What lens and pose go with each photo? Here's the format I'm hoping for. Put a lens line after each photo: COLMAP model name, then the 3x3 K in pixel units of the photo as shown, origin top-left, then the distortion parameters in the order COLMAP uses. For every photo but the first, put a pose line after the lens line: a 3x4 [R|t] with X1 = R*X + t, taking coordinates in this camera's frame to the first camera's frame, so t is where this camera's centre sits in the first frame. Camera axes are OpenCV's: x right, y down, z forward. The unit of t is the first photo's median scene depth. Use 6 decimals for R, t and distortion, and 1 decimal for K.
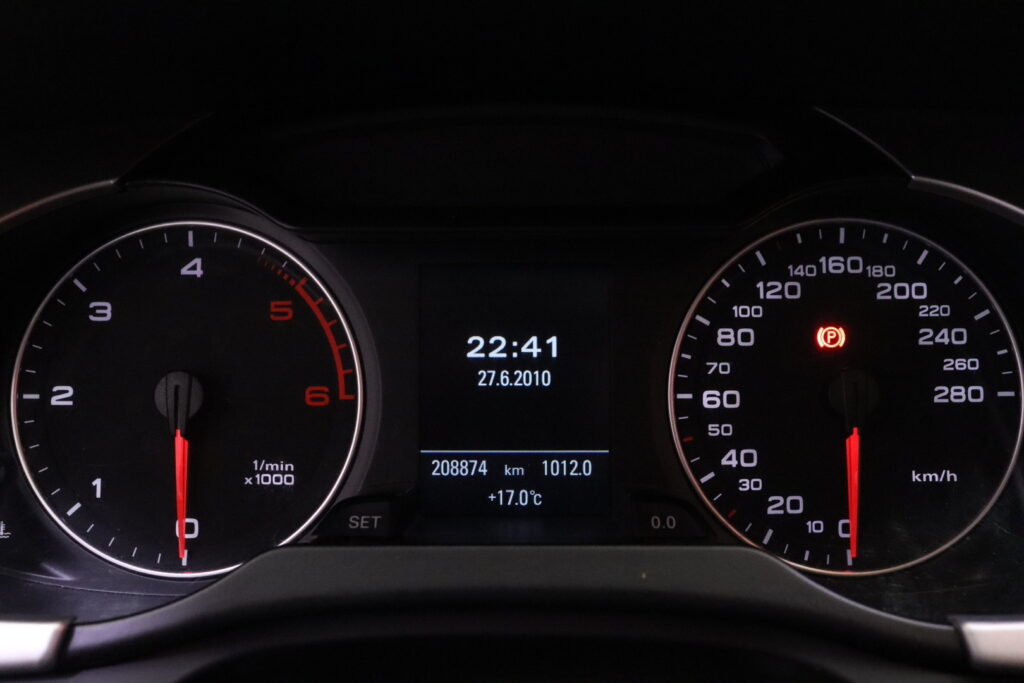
lens RADIAL K [[983.9, 0, 509.5], [0, 983.9, 339.7], [0, 0, 1]] dist [-0.079882, 0.000000]
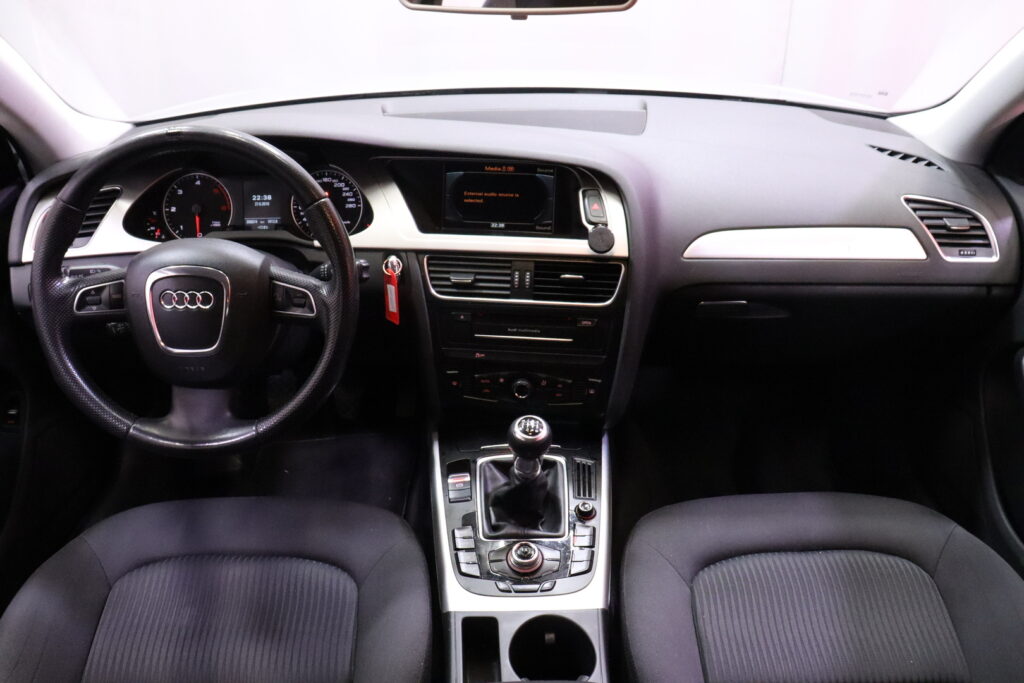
lens RADIAL K [[866.4, 0, 489.6], [0, 866.4, 336.3], [0, 0, 1]] dist [-0.138087, 0.040986]
pose [[0.999936, -0.008043, 0.007949, 1.131422], [0.006382, 0.981666, 0.190500, -0.122067], [-0.009335, -0.190437, 0.981655, -3.444640]]
